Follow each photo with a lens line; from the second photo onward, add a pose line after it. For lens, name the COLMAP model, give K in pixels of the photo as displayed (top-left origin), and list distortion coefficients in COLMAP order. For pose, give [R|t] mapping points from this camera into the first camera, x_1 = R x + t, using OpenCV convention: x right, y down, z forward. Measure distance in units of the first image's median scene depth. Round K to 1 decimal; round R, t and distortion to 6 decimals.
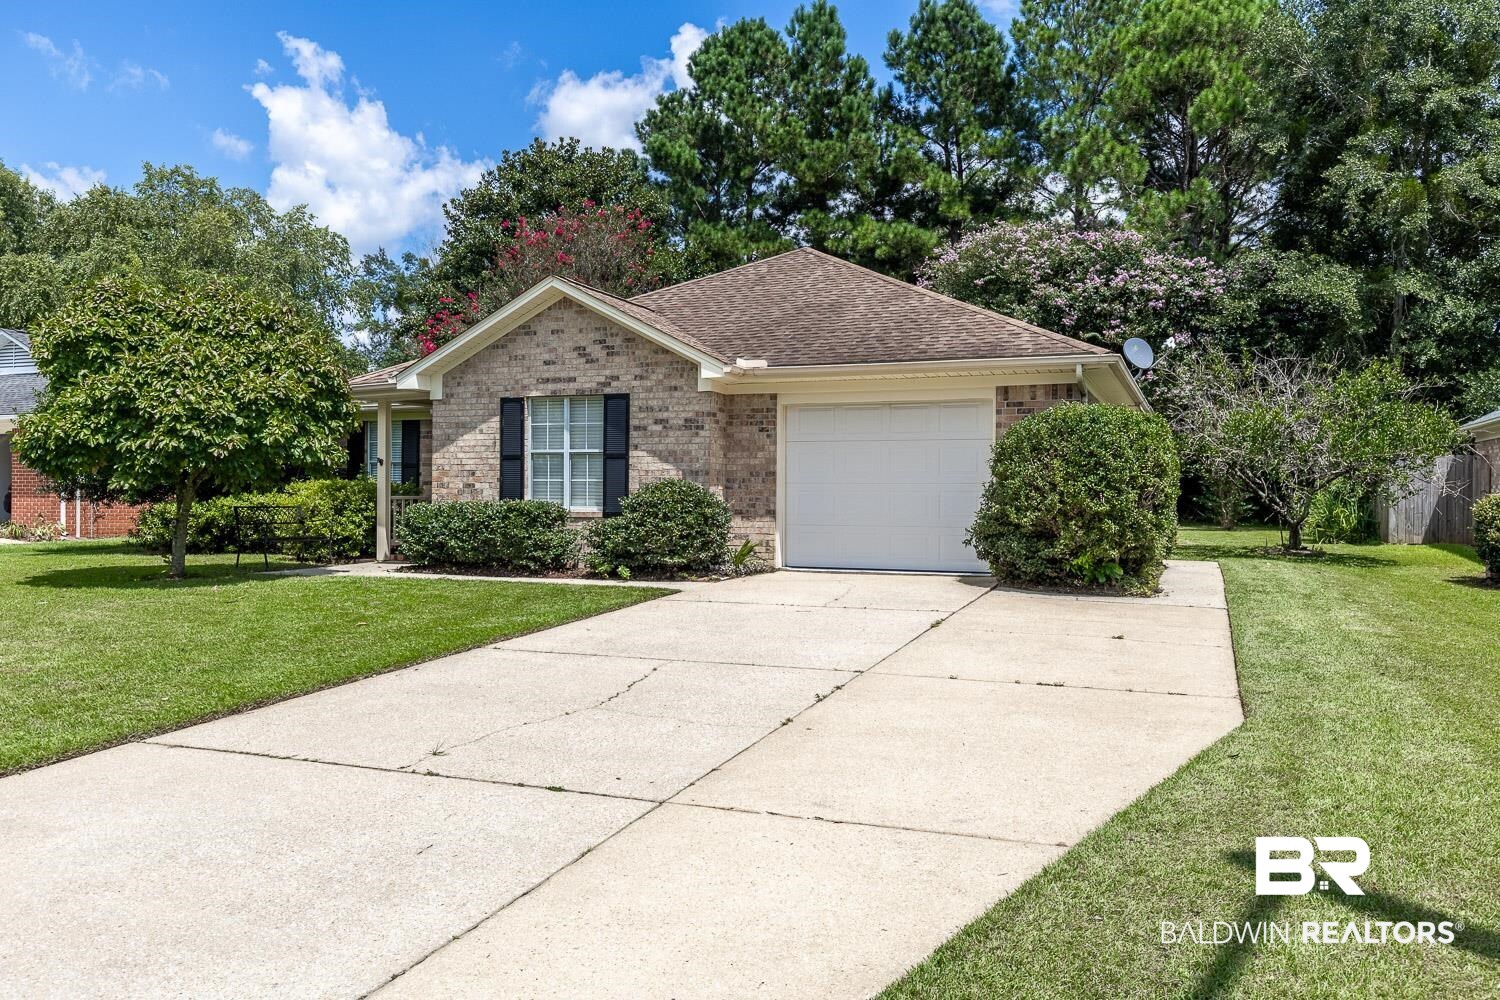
lens RADIAL K [[1173.0, 0, 749.2], [0, 1173.0, 498.2], [0, 0, 1]] dist [-0.001778, -0.000219]
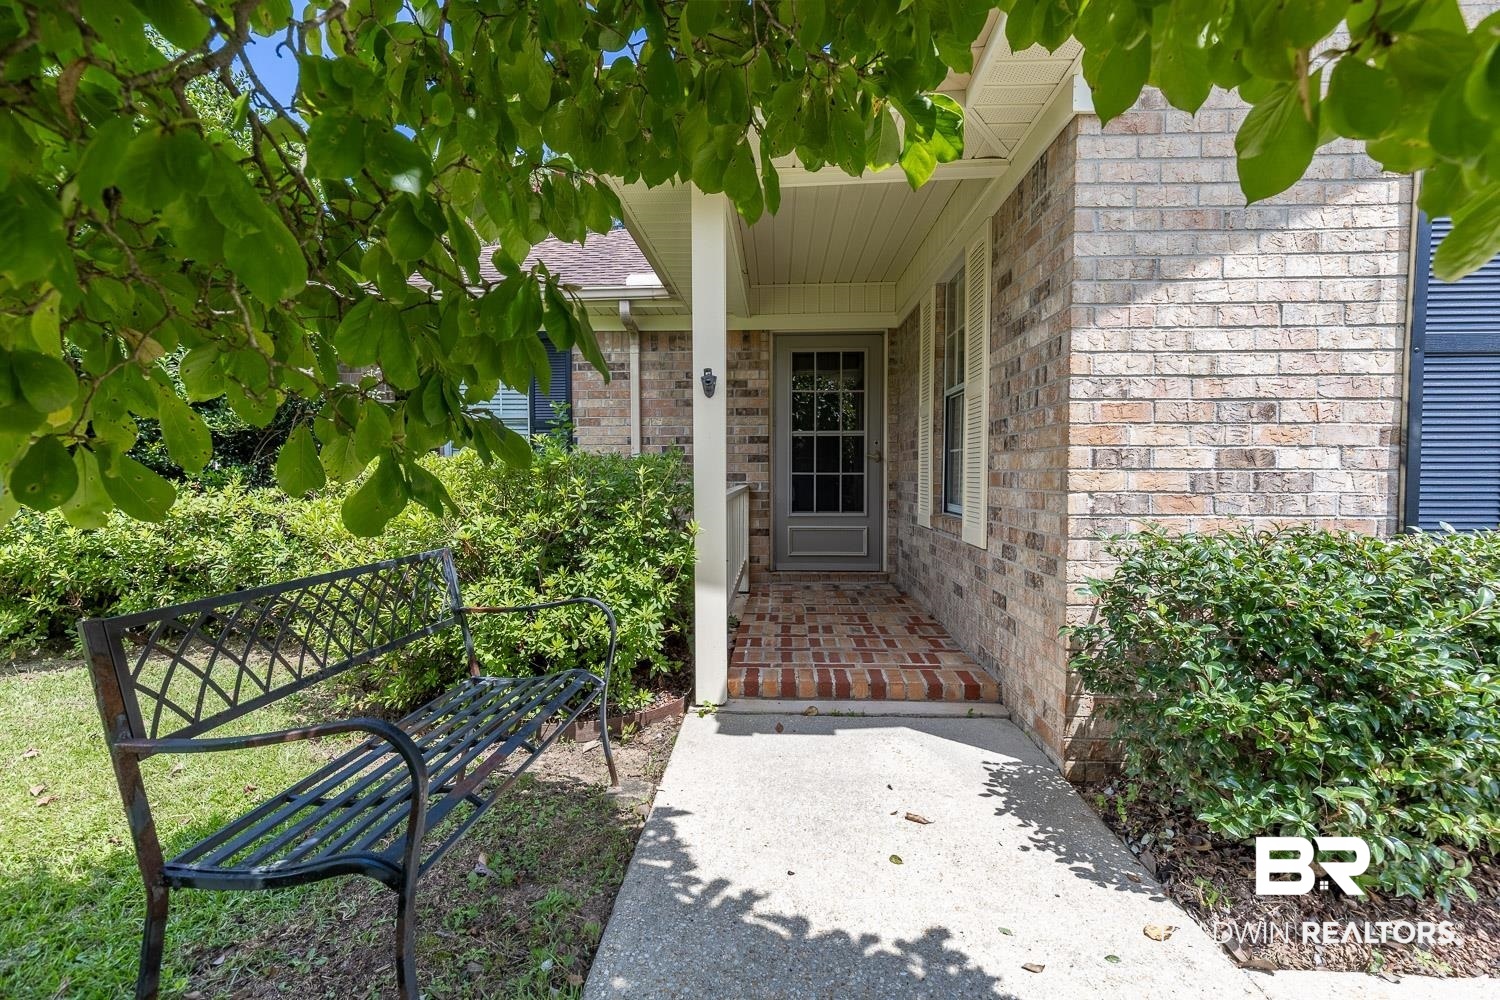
lens RADIAL K [[681.9, 0, 751.0], [0, 681.9, 506.9], [0, 0, 1]] dist [0.003888, -0.000060]
pose [[0.943857, -0.016498, 0.329943, -0.387840], [0.003131, 0.999154, 0.041002, -0.006706], [-0.330340, -0.037667, 0.943110, 0.890182]]
